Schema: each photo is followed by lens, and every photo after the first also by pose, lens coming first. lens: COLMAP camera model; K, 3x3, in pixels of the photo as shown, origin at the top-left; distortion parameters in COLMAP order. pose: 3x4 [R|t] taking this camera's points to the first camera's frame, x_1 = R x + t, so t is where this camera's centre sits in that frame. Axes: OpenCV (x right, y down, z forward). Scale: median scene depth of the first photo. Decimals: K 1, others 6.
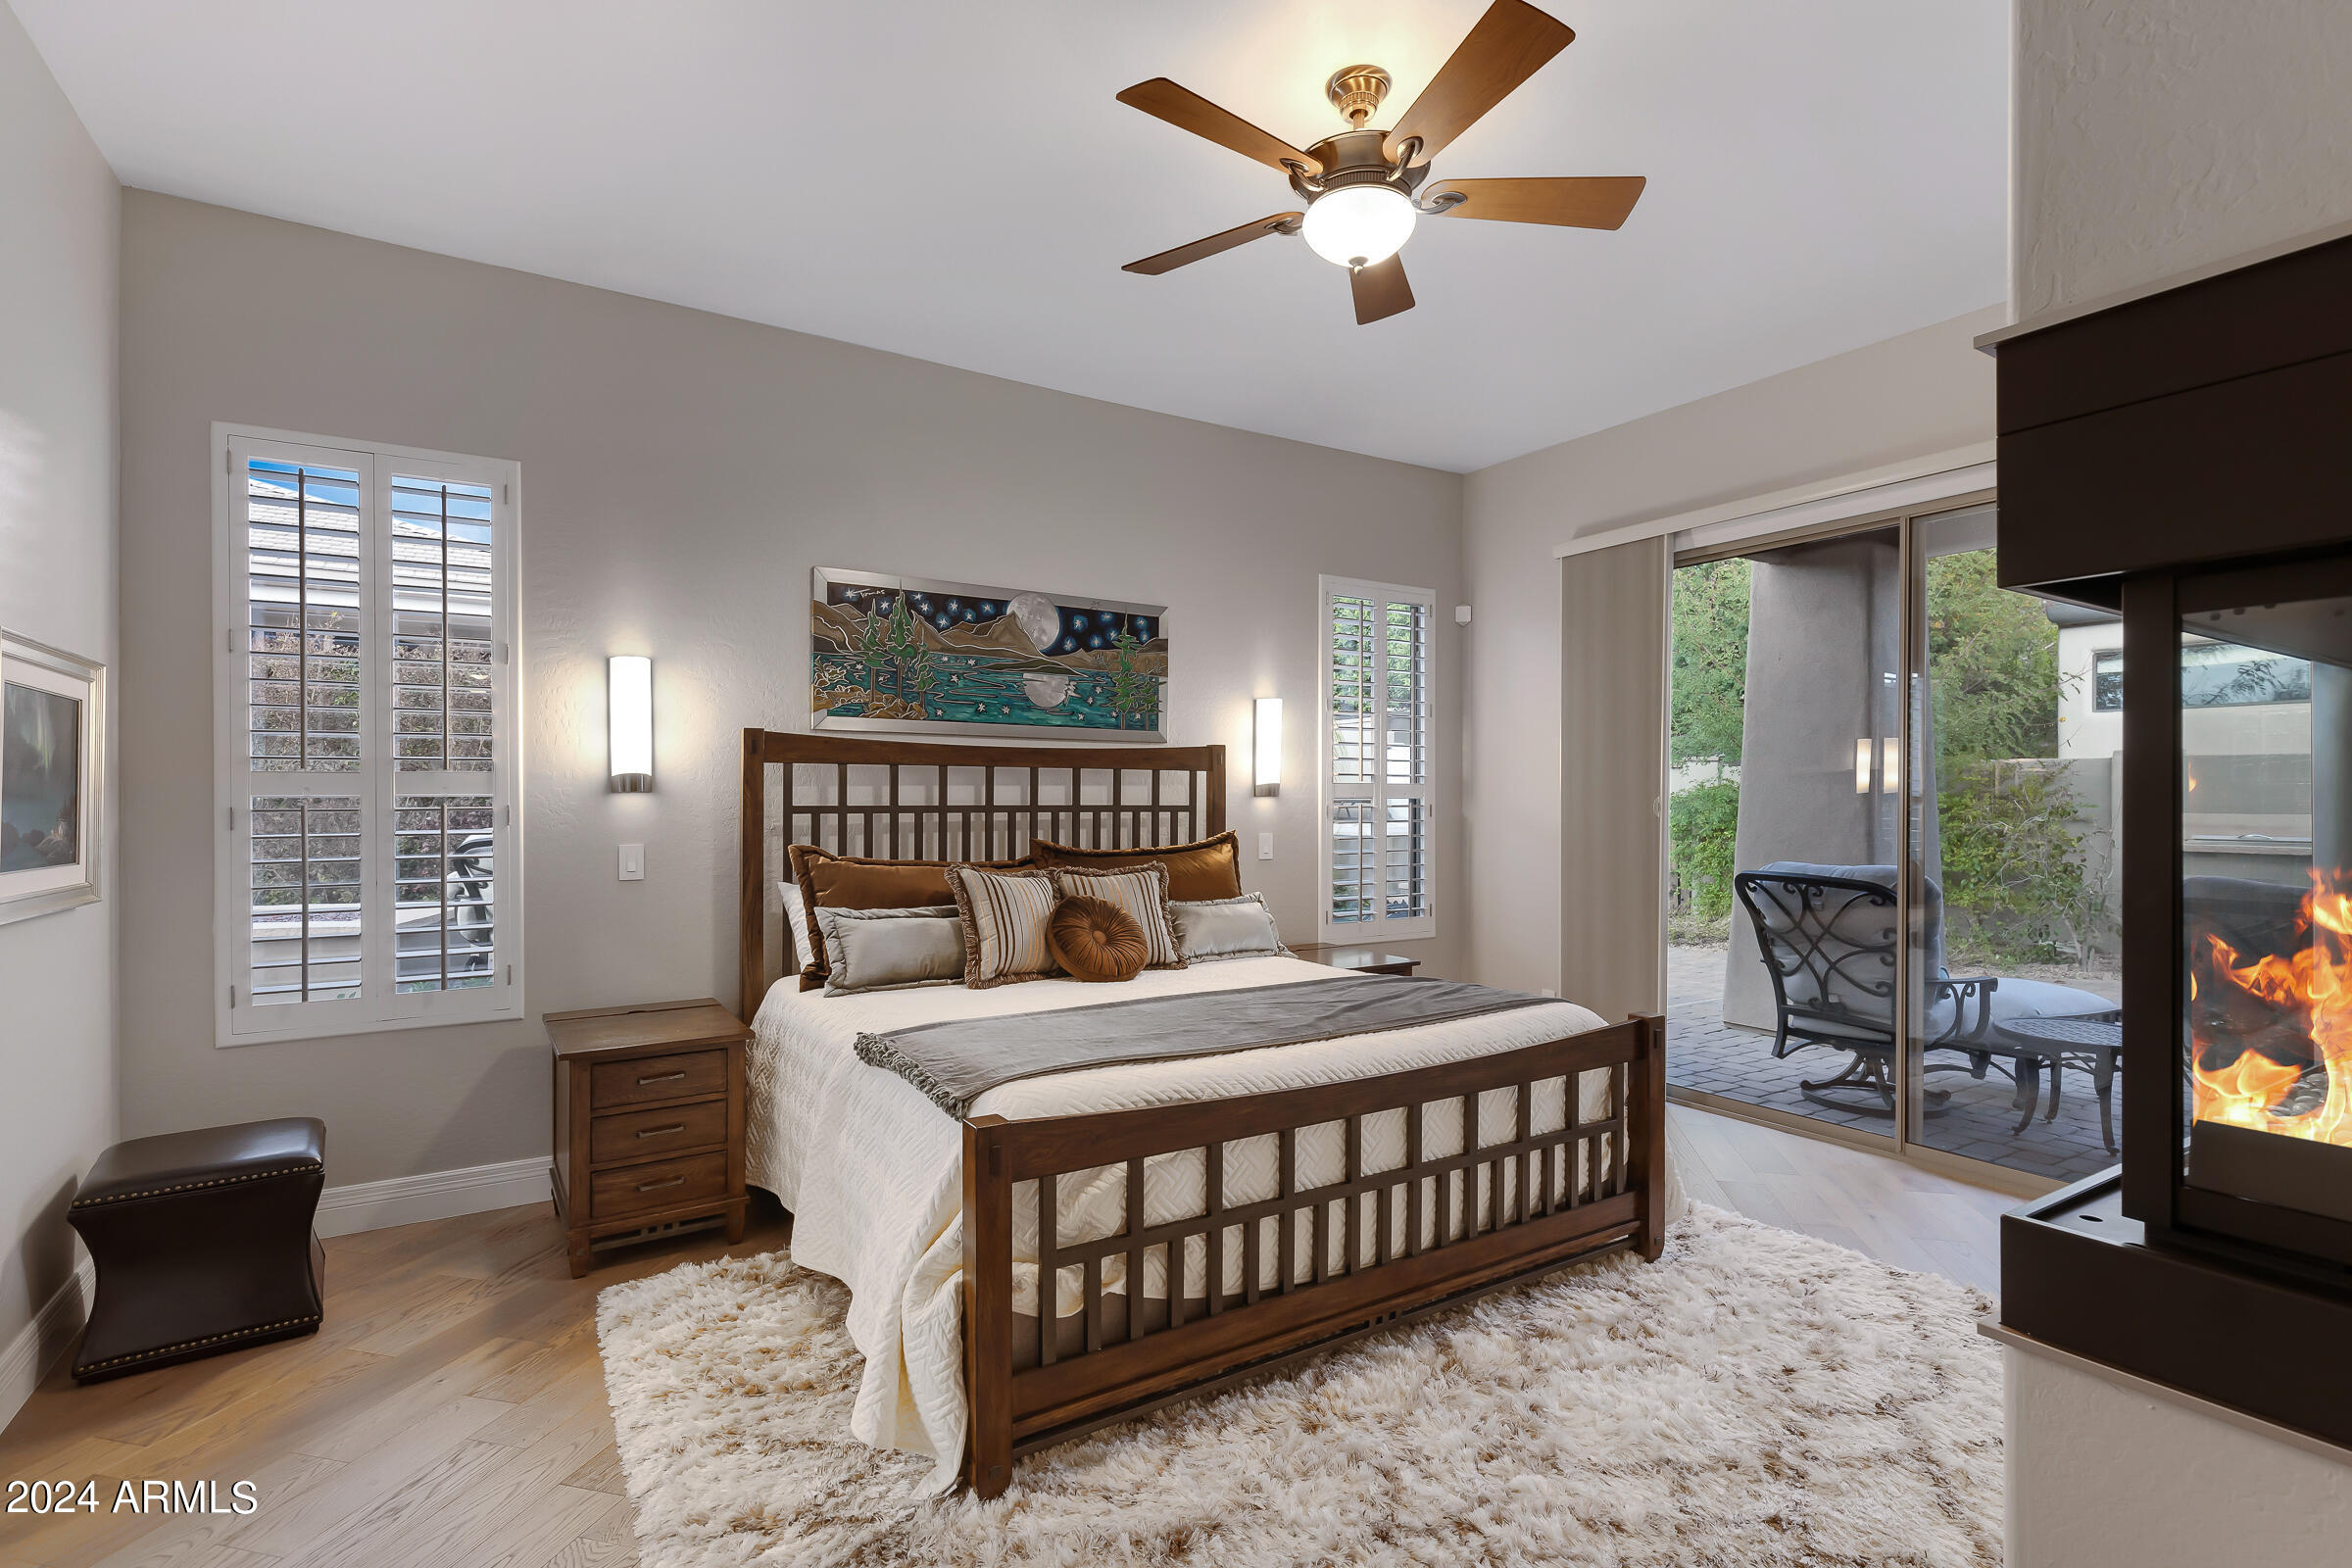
lens RADIAL K [[1077.6, 0, 1164.6], [0, 1077.6, 800.8], [0, 0, 1]] dist [0.017891, -0.004573]
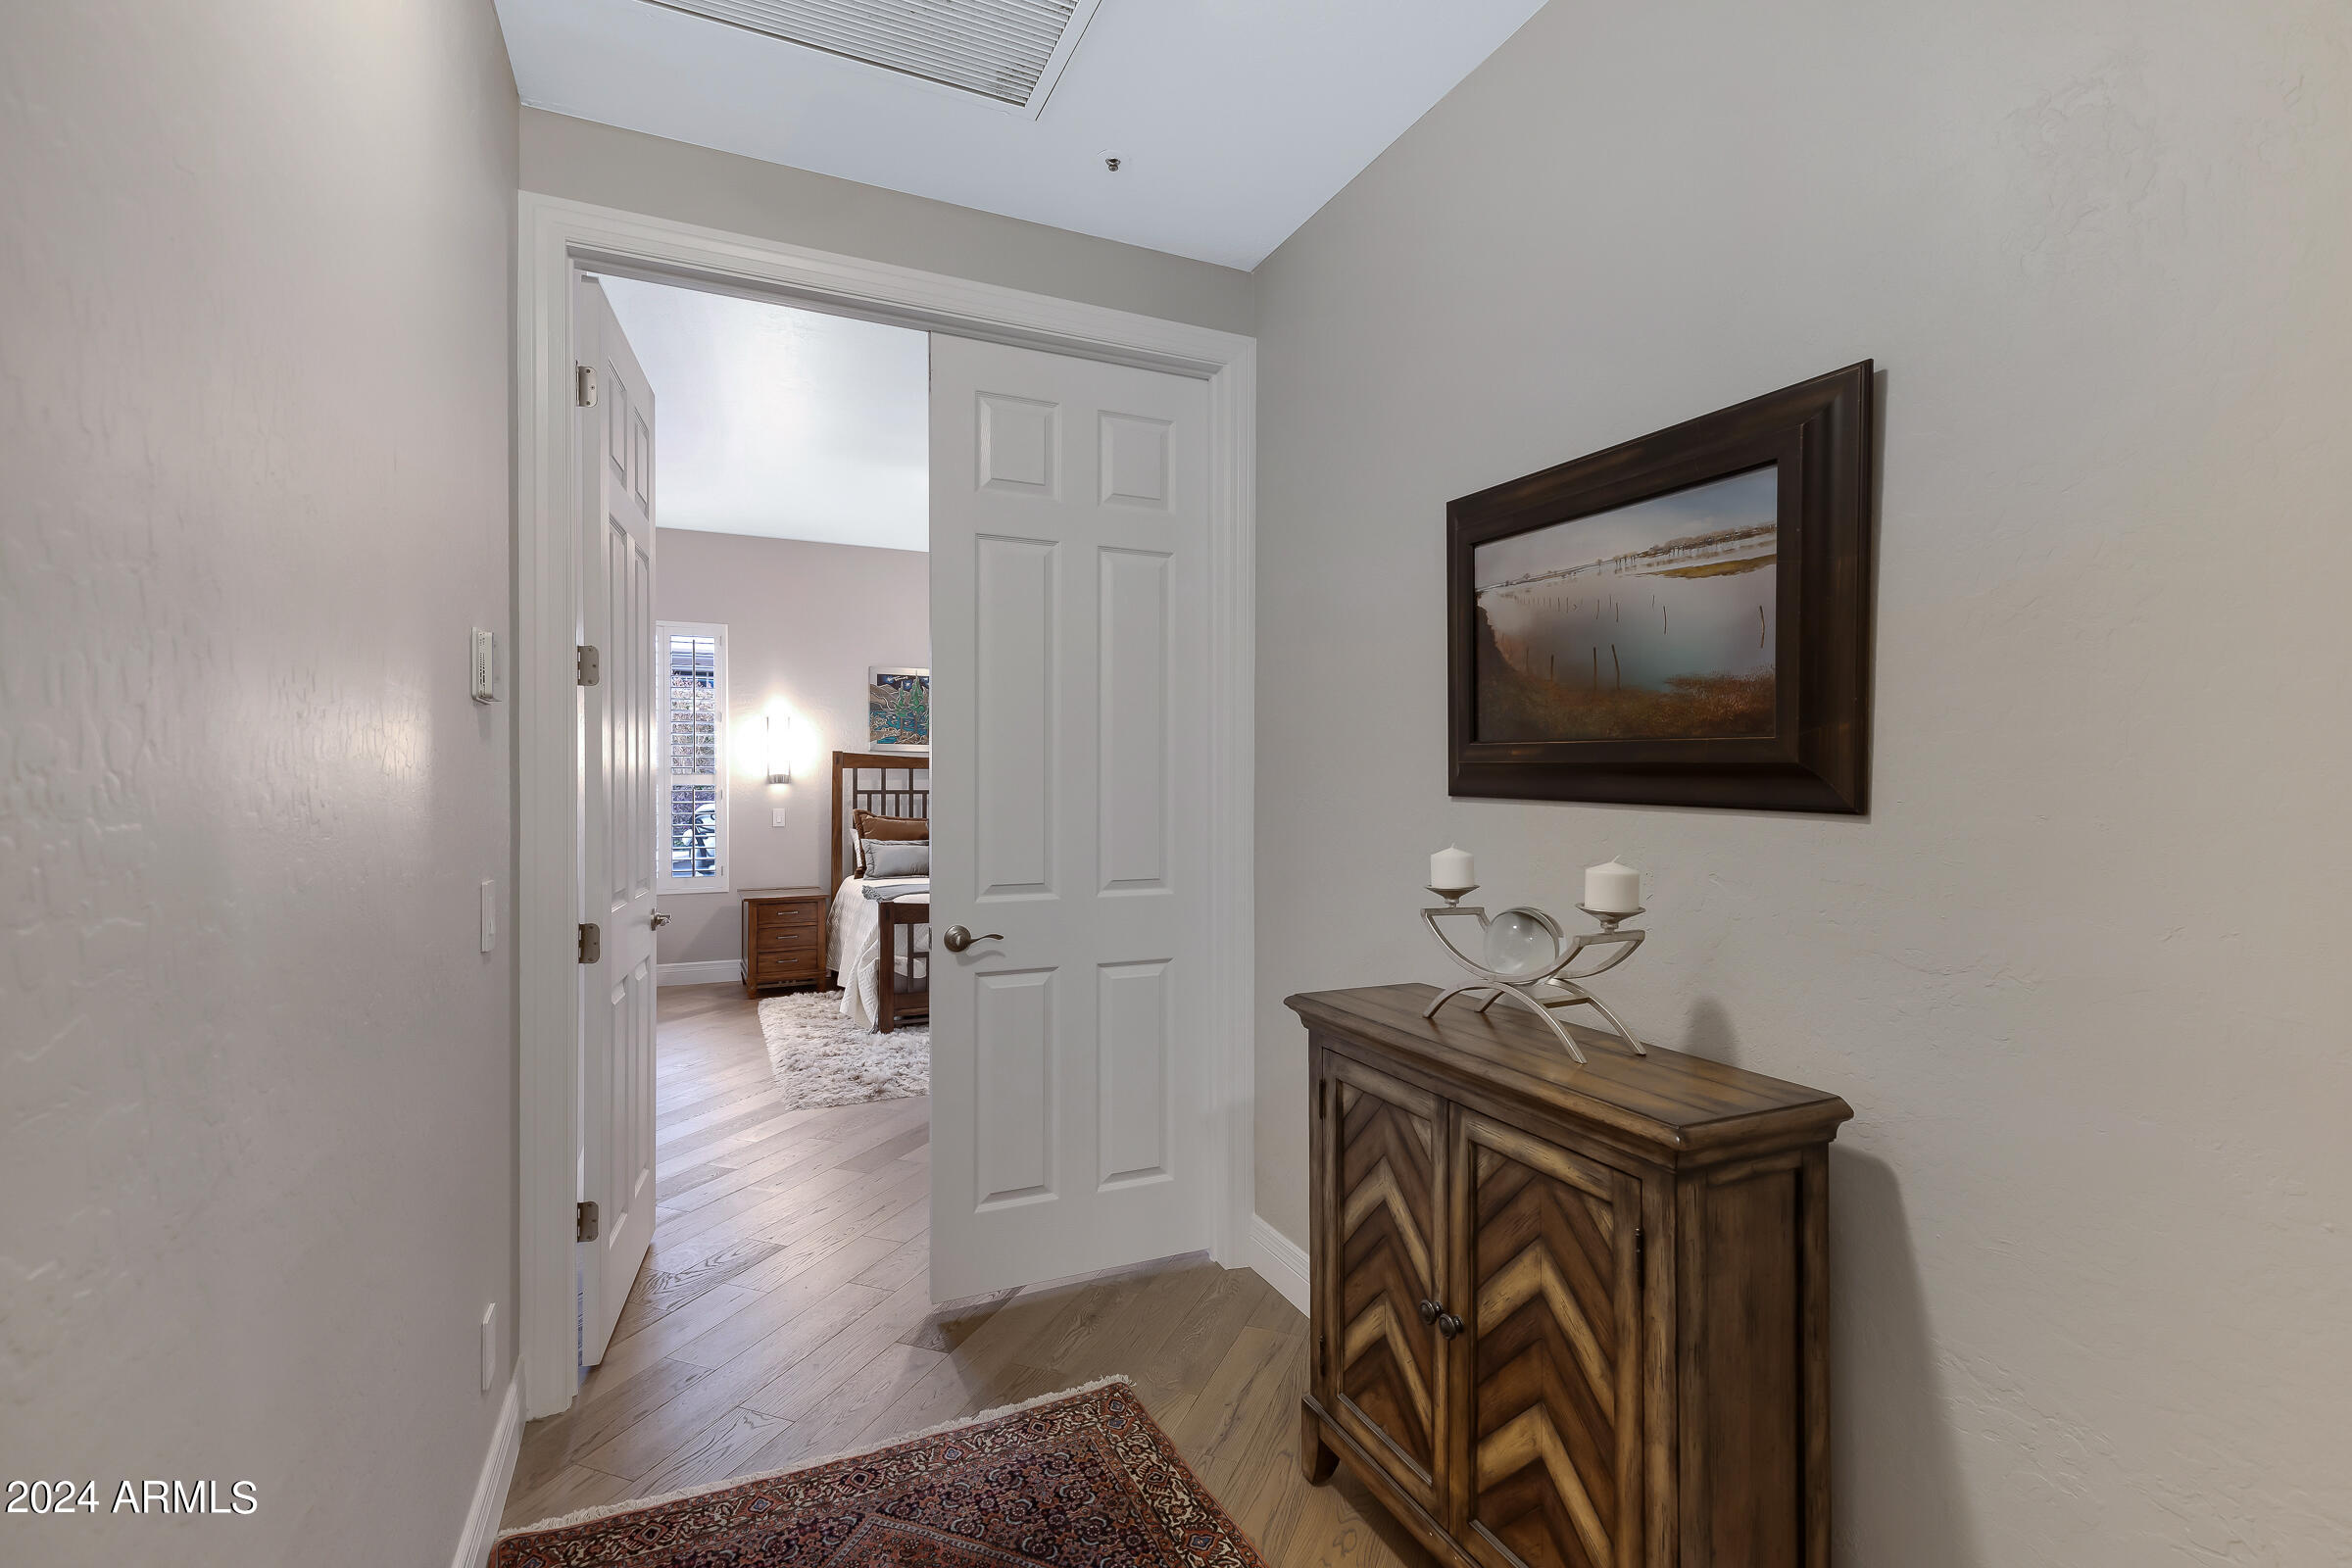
lens RADIAL K [[1077.6, 0, 1185.2], [0, 1077.6, 776.5], [0, 0, 1]] dist [0.017891, -0.004573]
pose [[0.991518, 0.000719, -0.129966, 0.530008], [-0.002042, 0.999947, -0.010047, -0.001639], [0.129952, 0.010227, 0.991468, -0.919010]]
